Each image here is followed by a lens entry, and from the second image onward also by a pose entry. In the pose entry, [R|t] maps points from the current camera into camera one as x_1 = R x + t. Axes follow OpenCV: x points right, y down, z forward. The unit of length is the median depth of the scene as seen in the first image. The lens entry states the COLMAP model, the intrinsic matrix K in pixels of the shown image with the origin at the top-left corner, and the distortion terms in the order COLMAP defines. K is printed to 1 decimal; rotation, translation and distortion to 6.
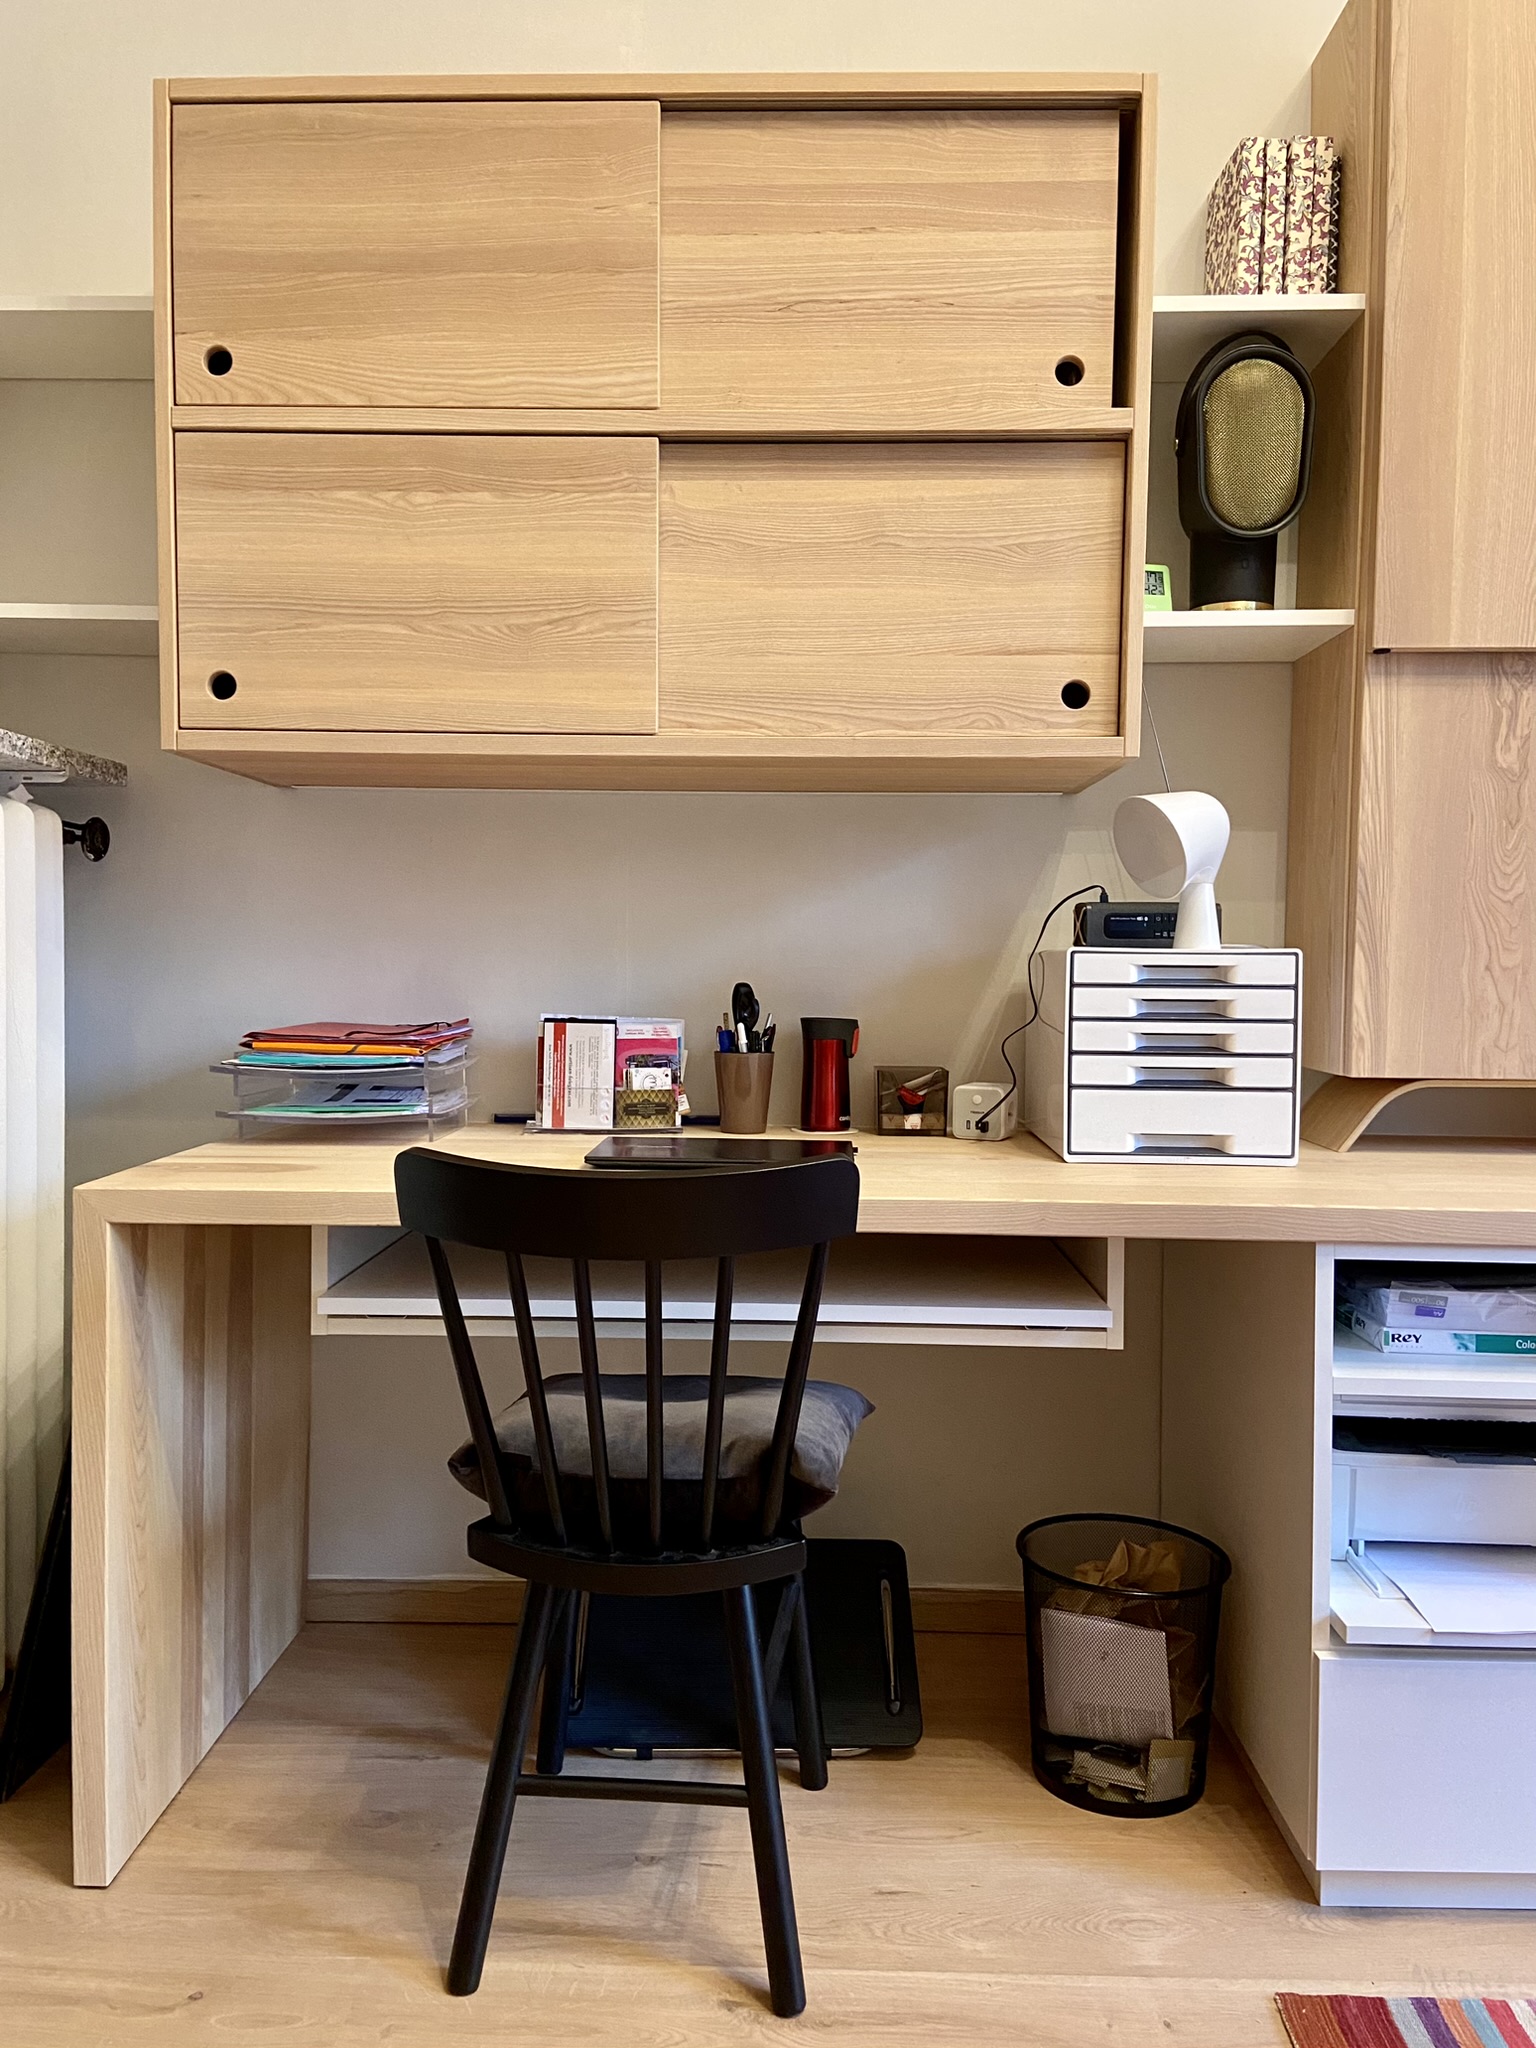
lens RADIAL K [[1558.3, 0, 768.0], [0, 1558.3, 1024.0], [0, 0, 1]] dist [0.123638, -0.160685]
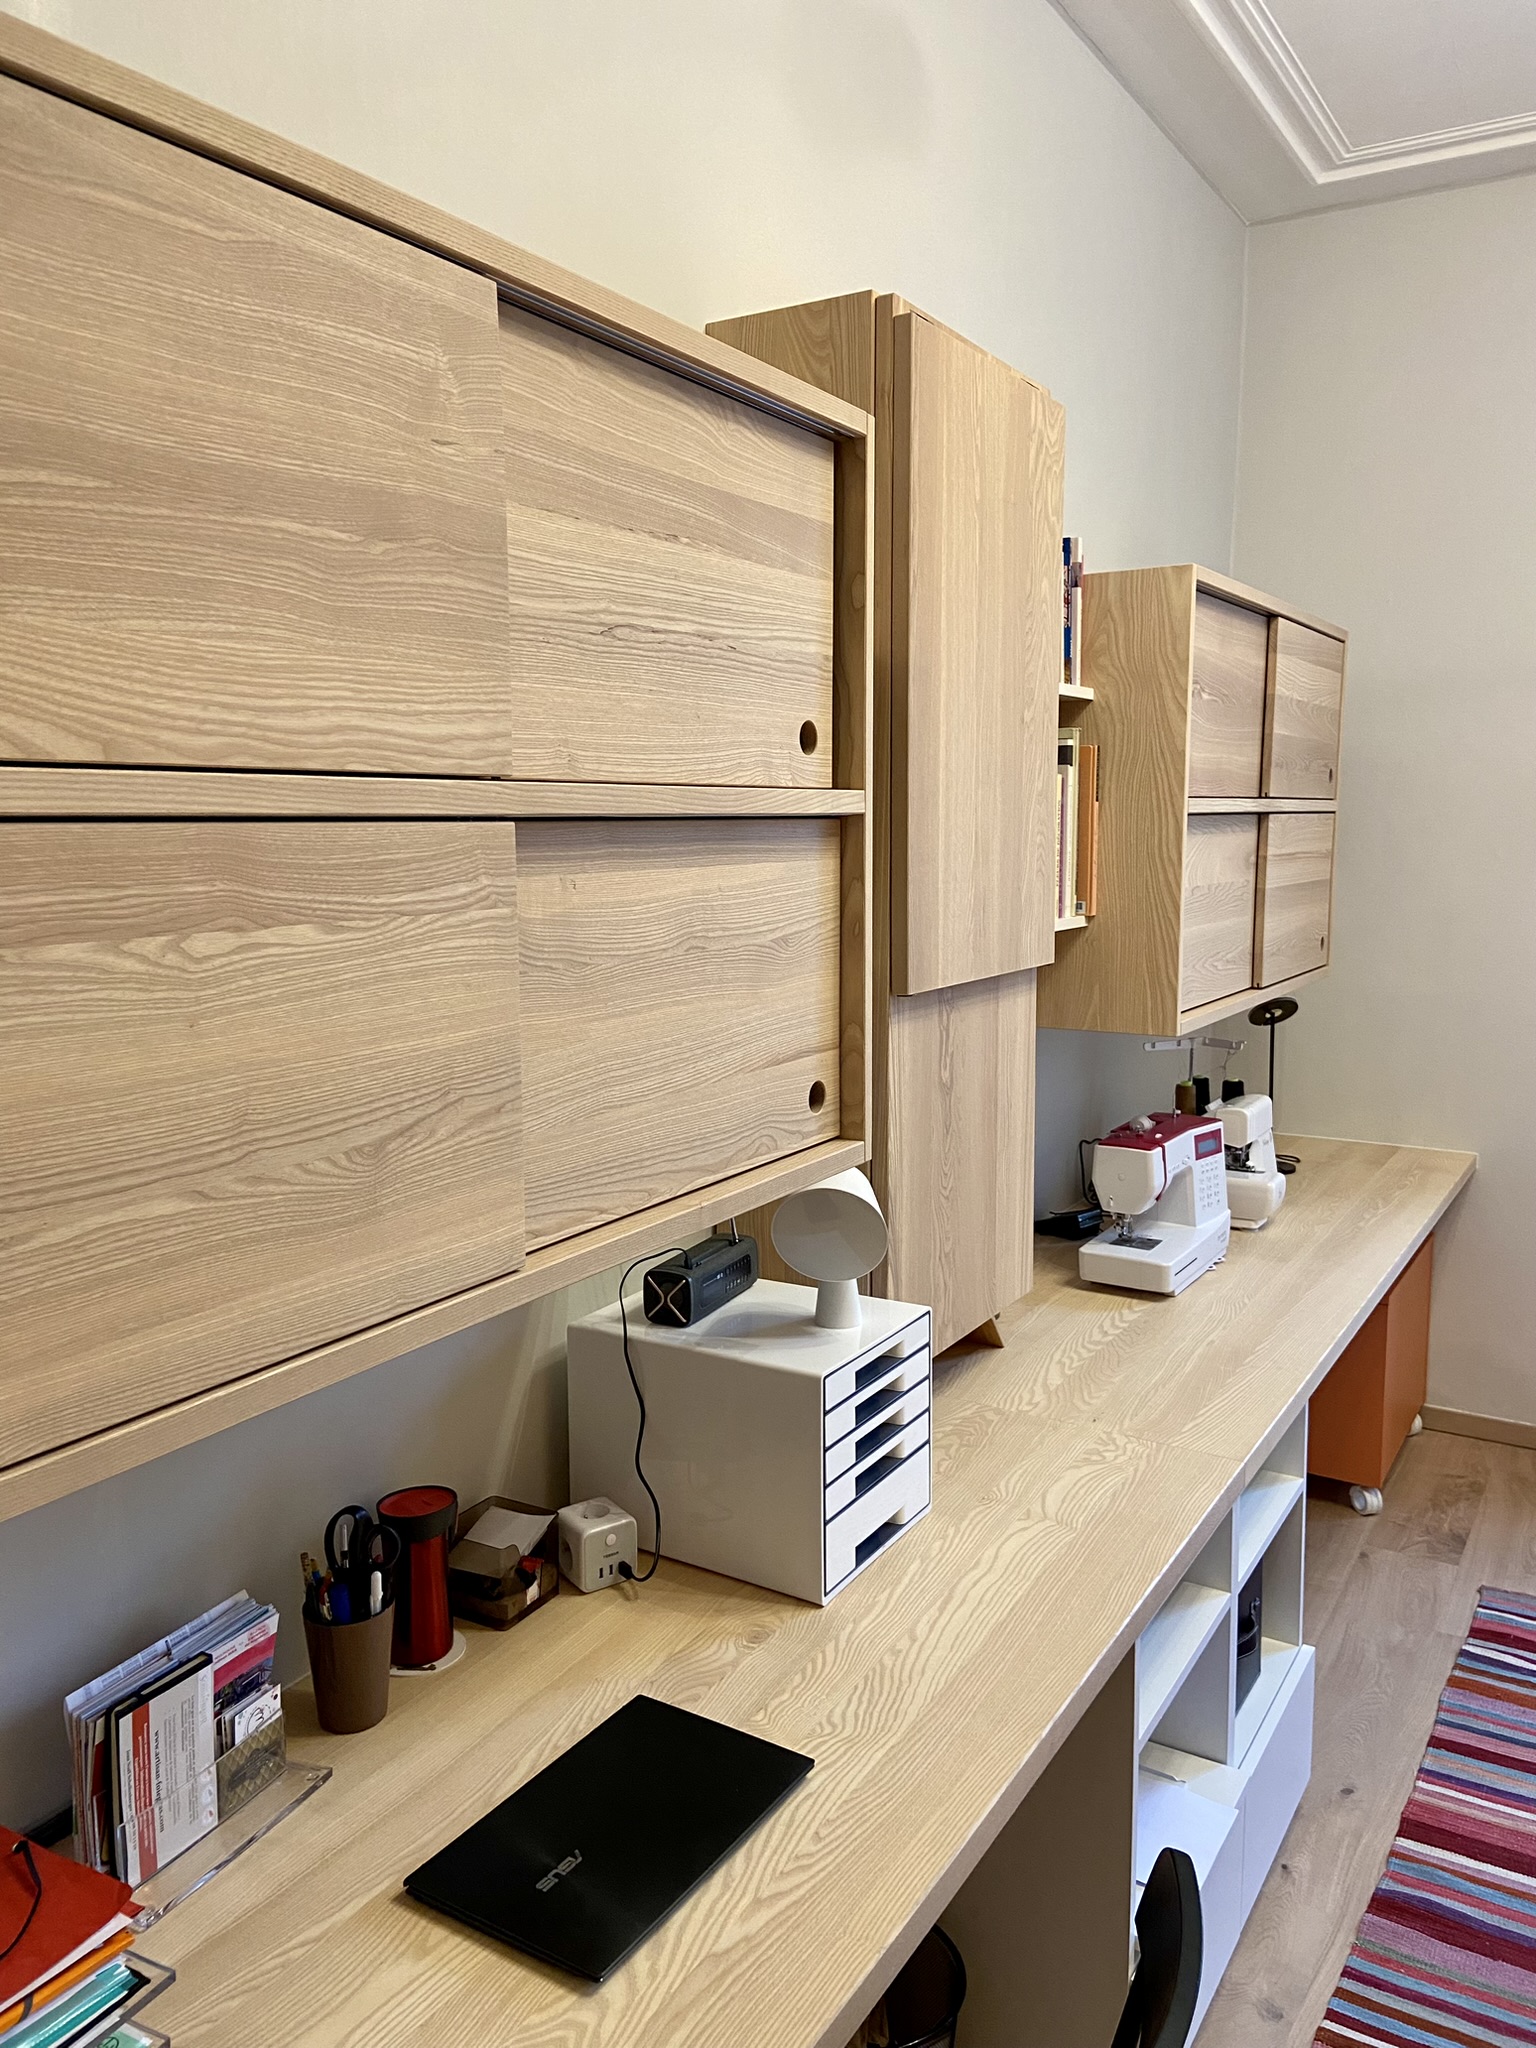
lens RADIAL K [[1522.8, 0, 753.7], [0, 1522.8, 1017.7], [0, 0, 1]] dist [0.119514, -0.155440]
pose [[0.507876, -0.122851, 0.852625, -0.551509], [0.048750, 0.992291, 0.113936, -0.355196], [-0.860050, -0.016300, 0.509950, 0.595472]]
